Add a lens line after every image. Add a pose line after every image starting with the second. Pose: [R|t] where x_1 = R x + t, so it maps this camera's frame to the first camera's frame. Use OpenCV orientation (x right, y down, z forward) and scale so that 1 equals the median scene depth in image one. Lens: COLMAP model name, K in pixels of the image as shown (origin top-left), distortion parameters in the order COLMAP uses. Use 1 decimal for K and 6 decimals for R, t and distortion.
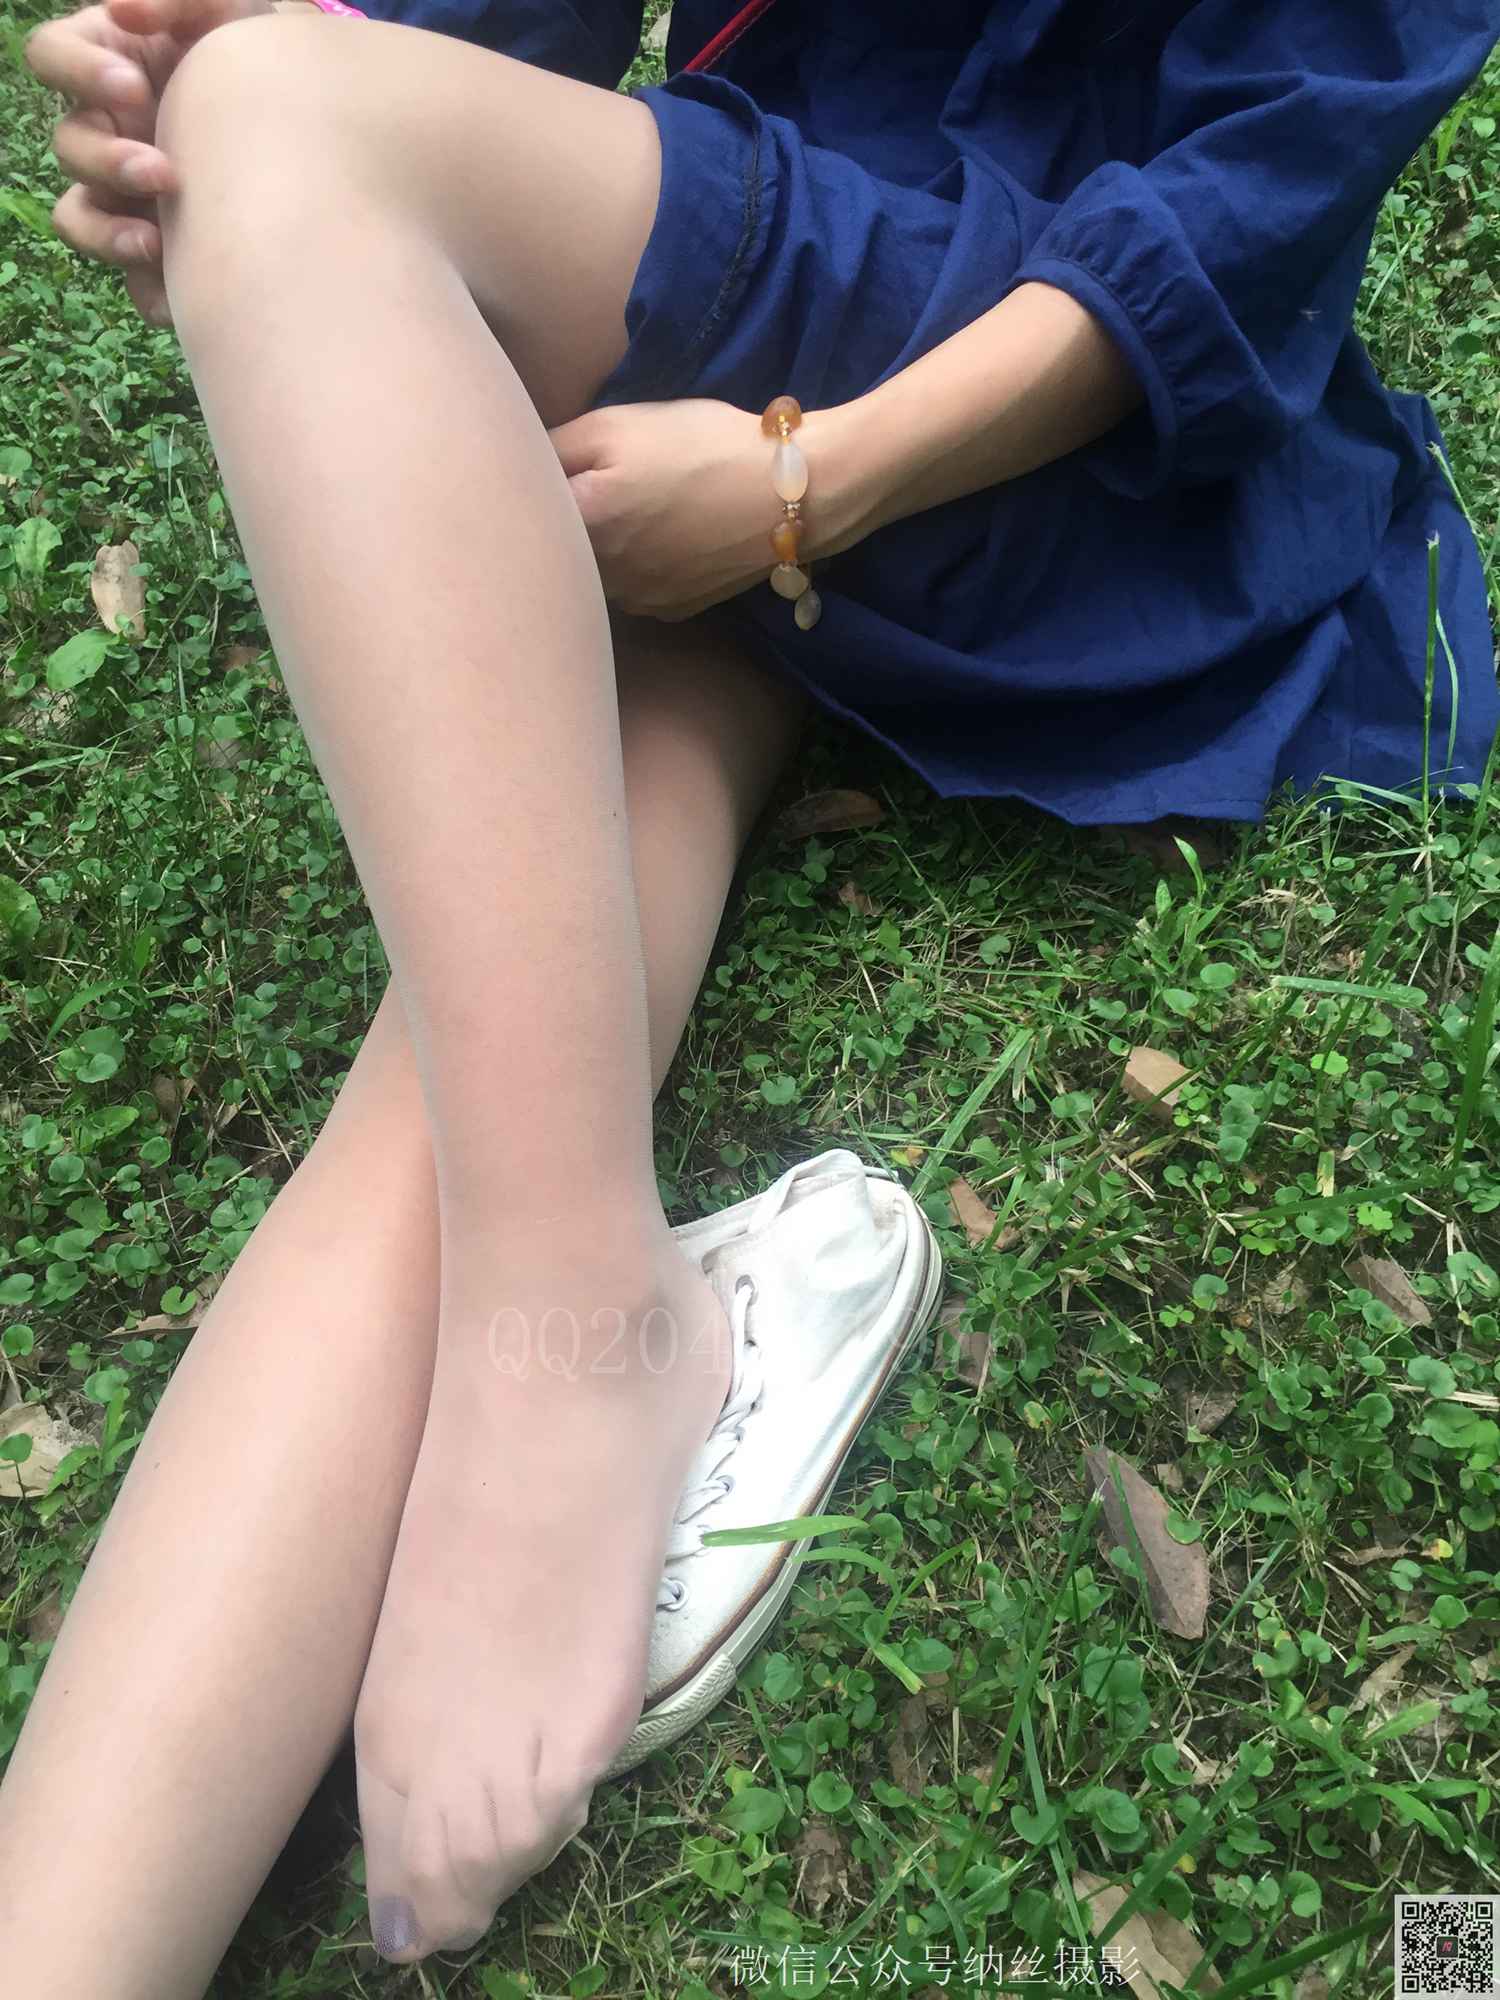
lens RADIAL K [[1689.4, 0, 750.0], [0, 1689.4, 1000.0], [0, 0, 1]] dist [0.038404, -0.072253]
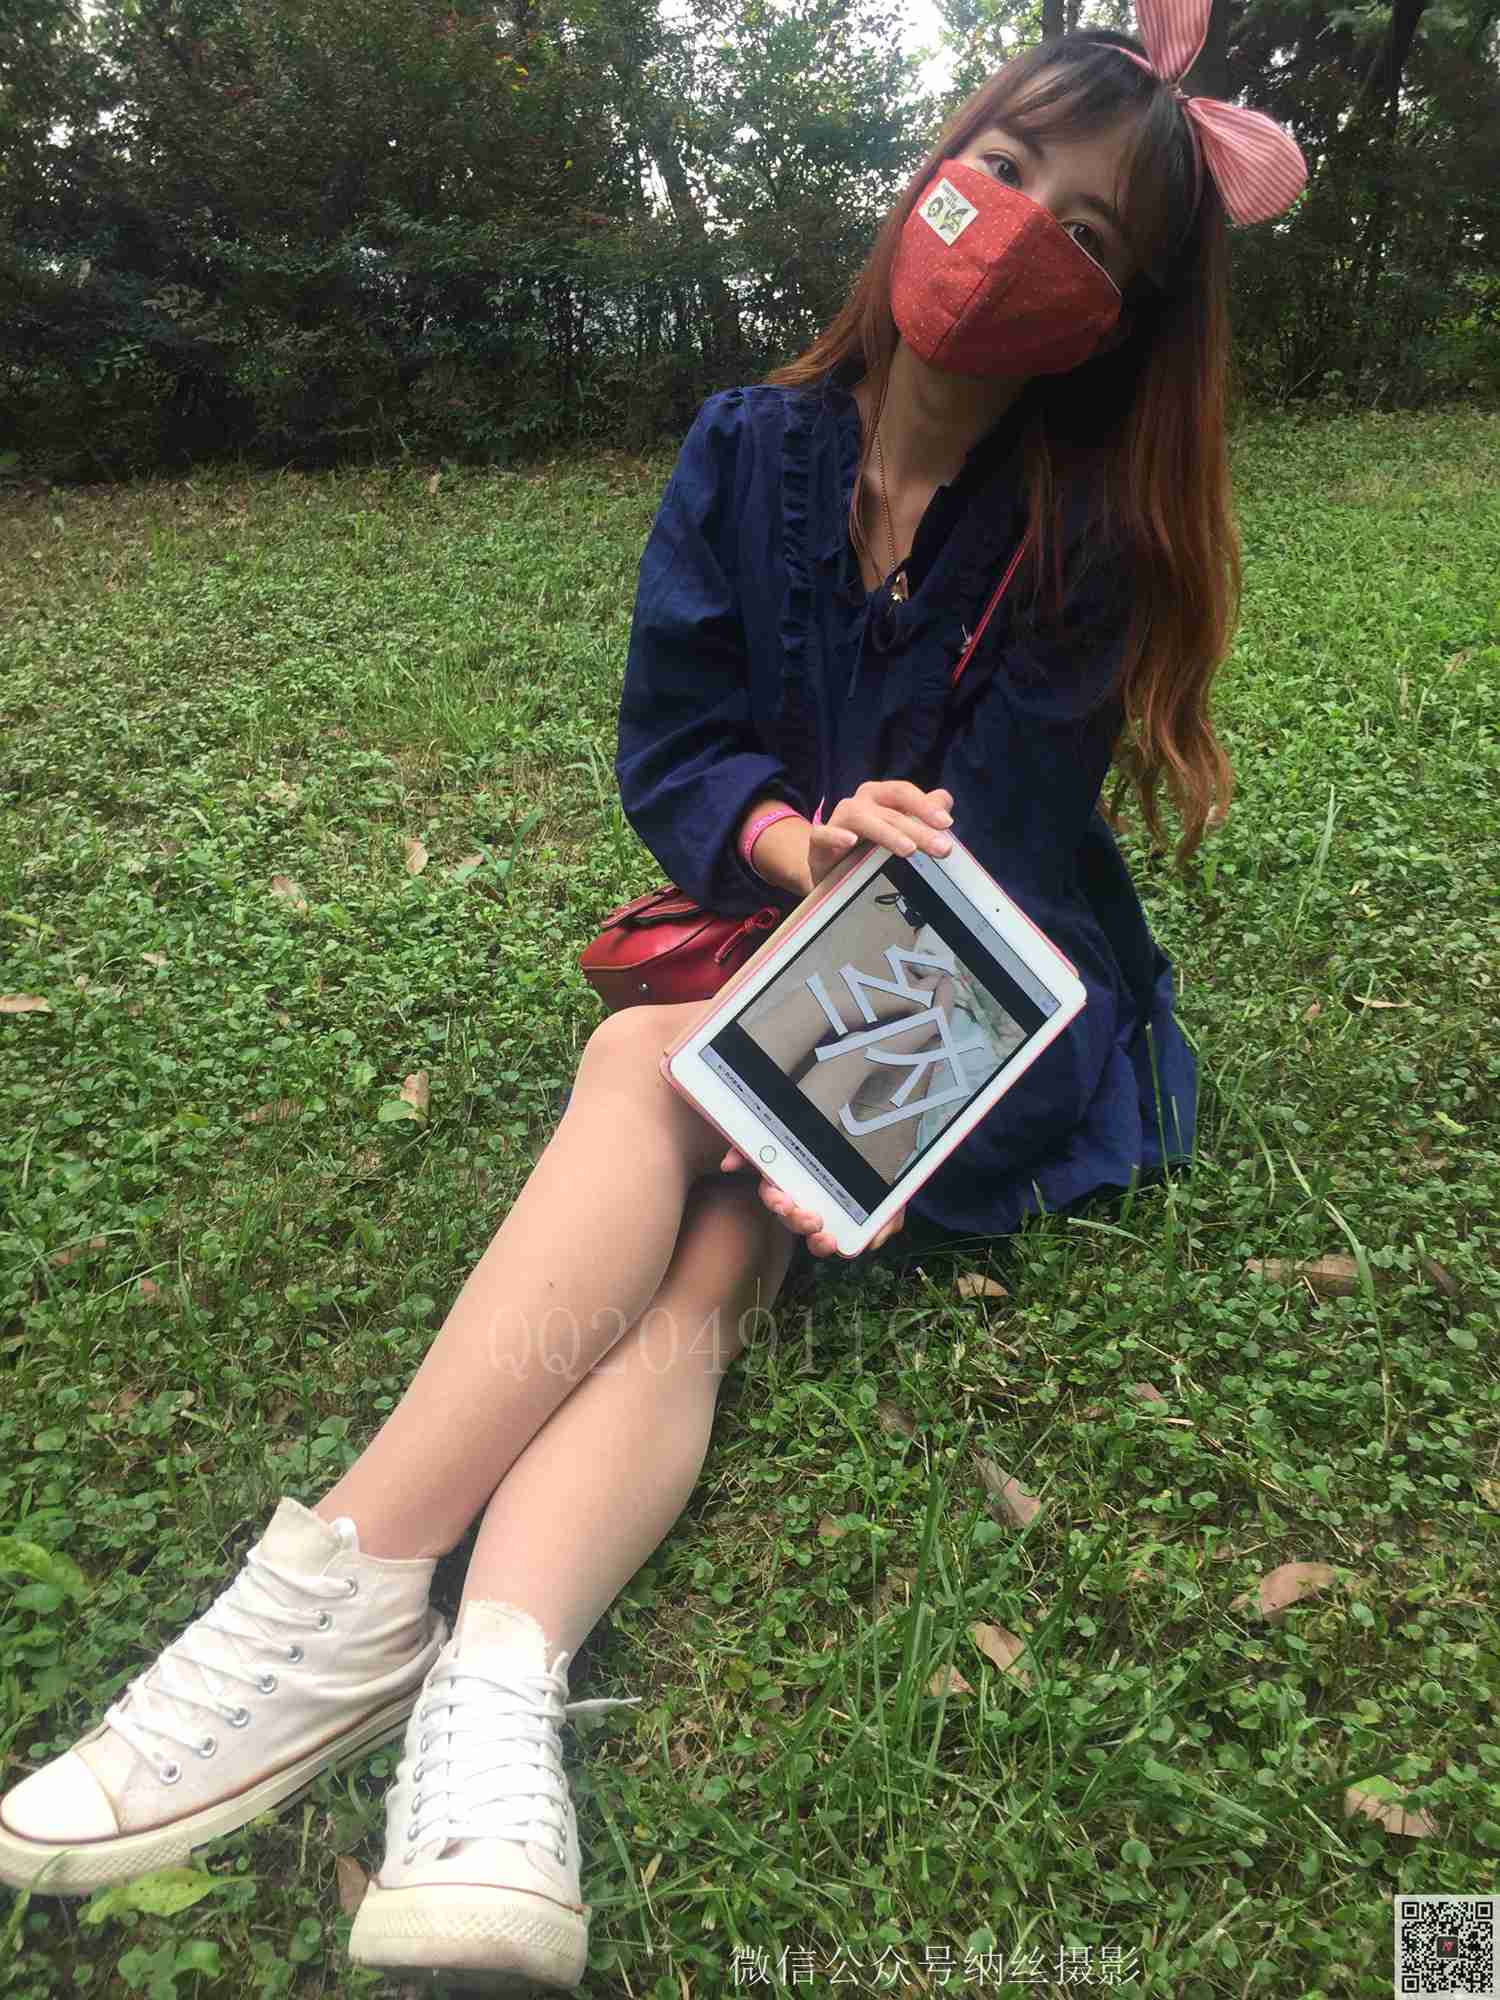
lens RADIAL K [[1689.4, 0, 750.0], [0, 1689.4, 1000.0], [0, 0, 1]] dist [0.038404, -0.072253]
pose [[0.999830, 0.002487, -0.018264, -0.015963], [-0.009904, 0.908149, -0.418531, 0.558840], [0.015546, 0.418641, 0.908019, -0.839179]]
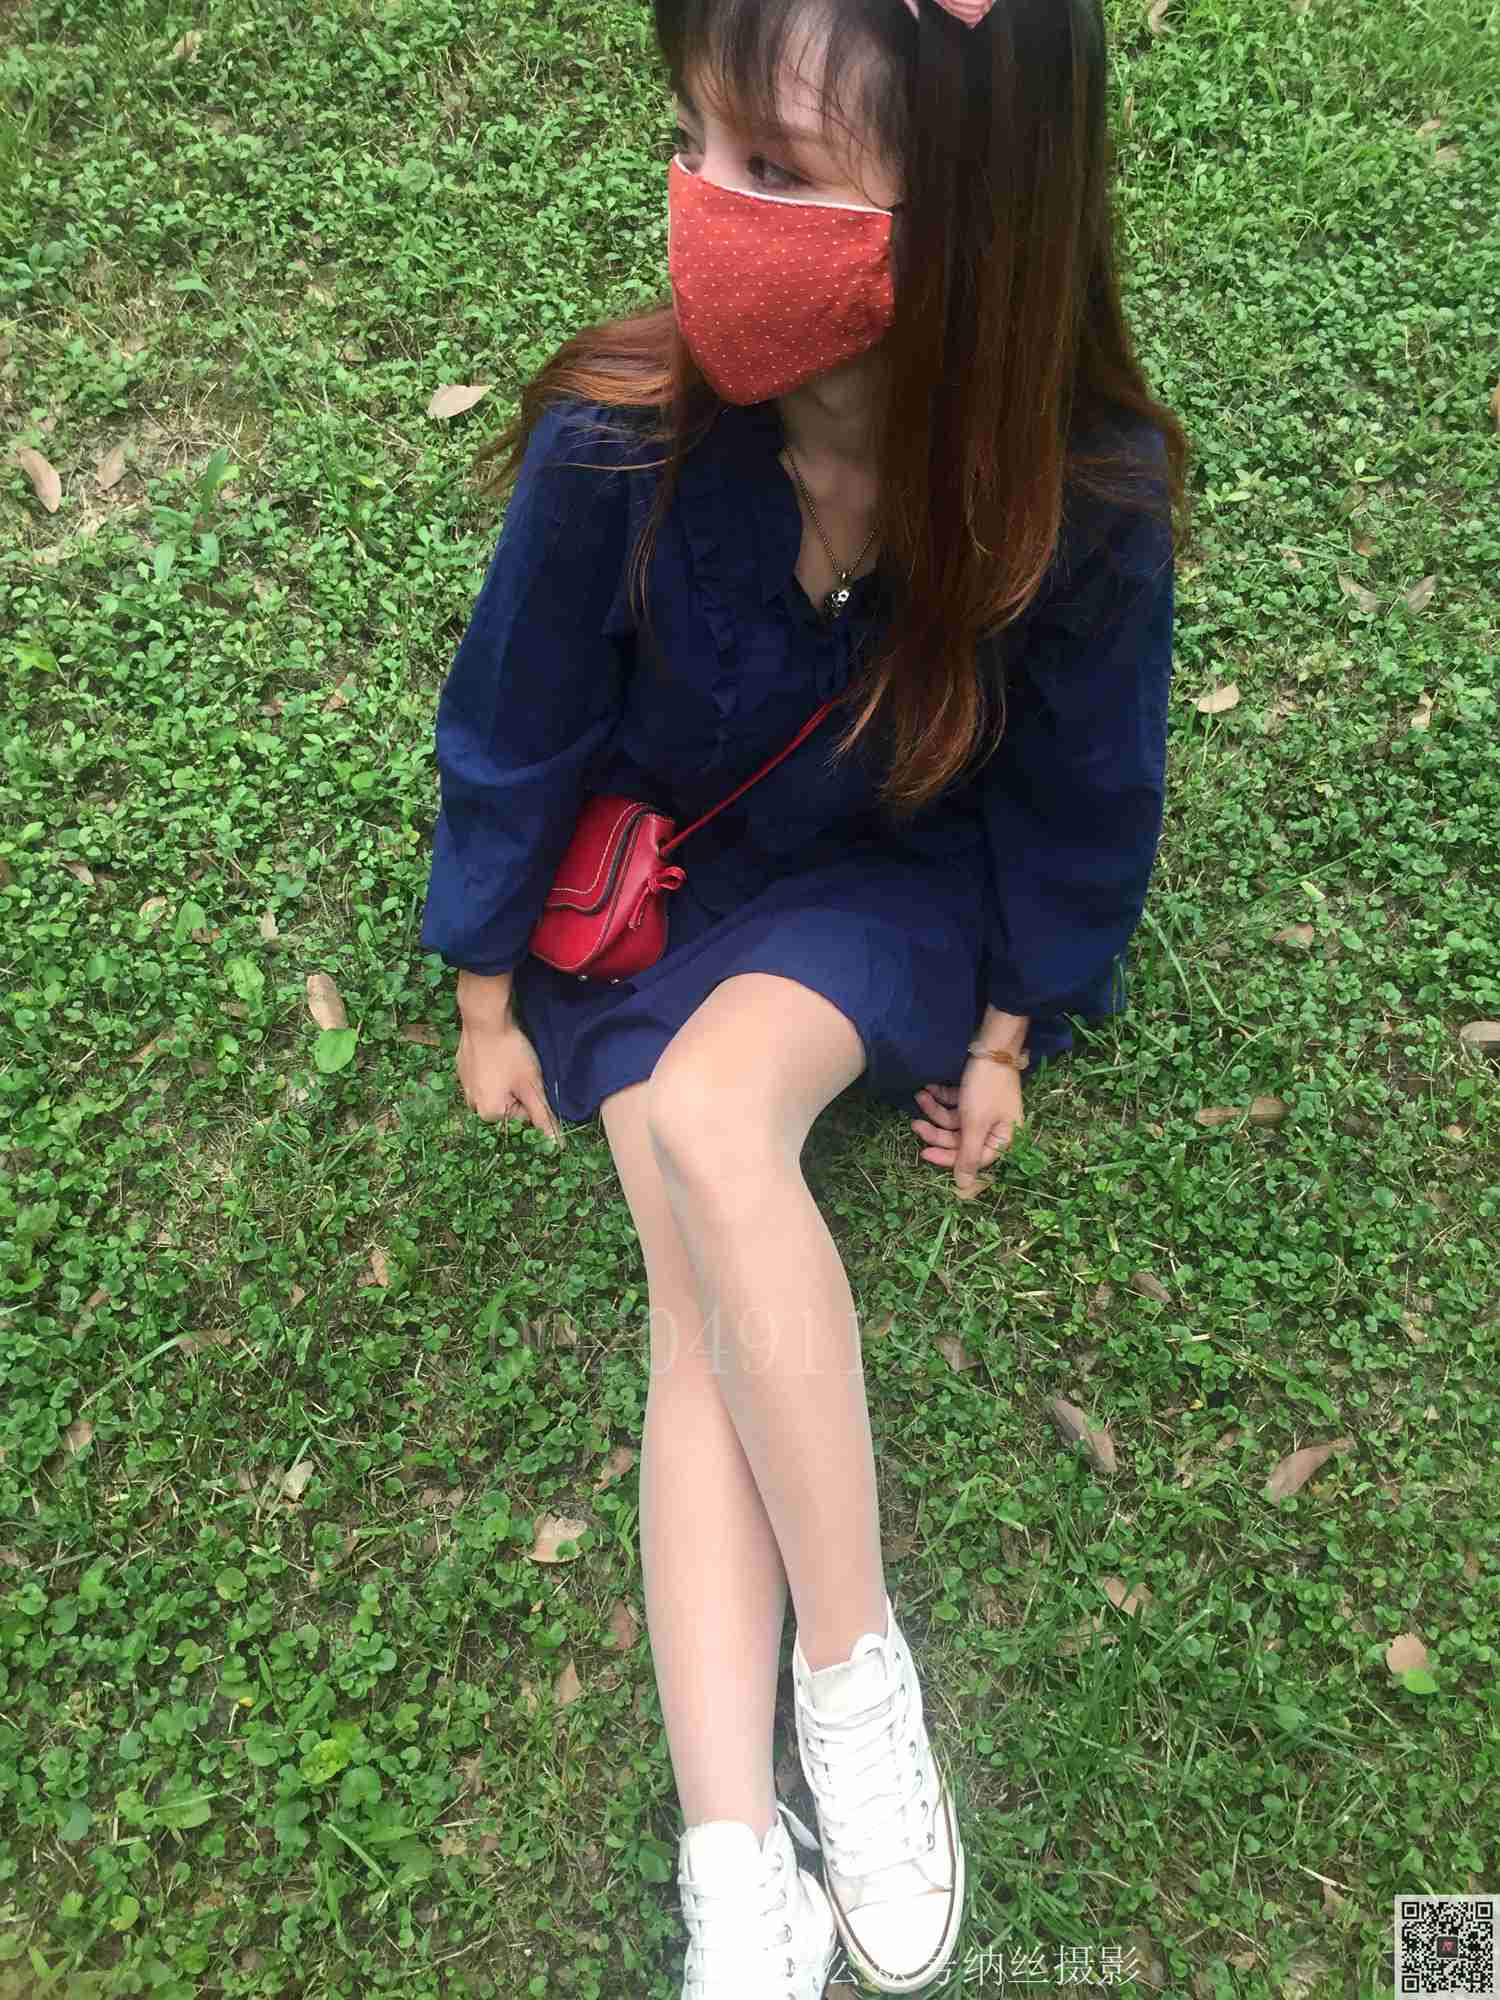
lens RADIAL K [[1689.4, 0, 750.0], [0, 1689.4, 1000.0], [0, 0, 1]] dist [0.038404, -0.072253]
pose [[0.944008, -0.226091, 0.240274, -0.568372], [0.185337, 0.965913, 0.180728, -0.695559], [-0.272945, -0.126077, 0.953733, -0.925557]]
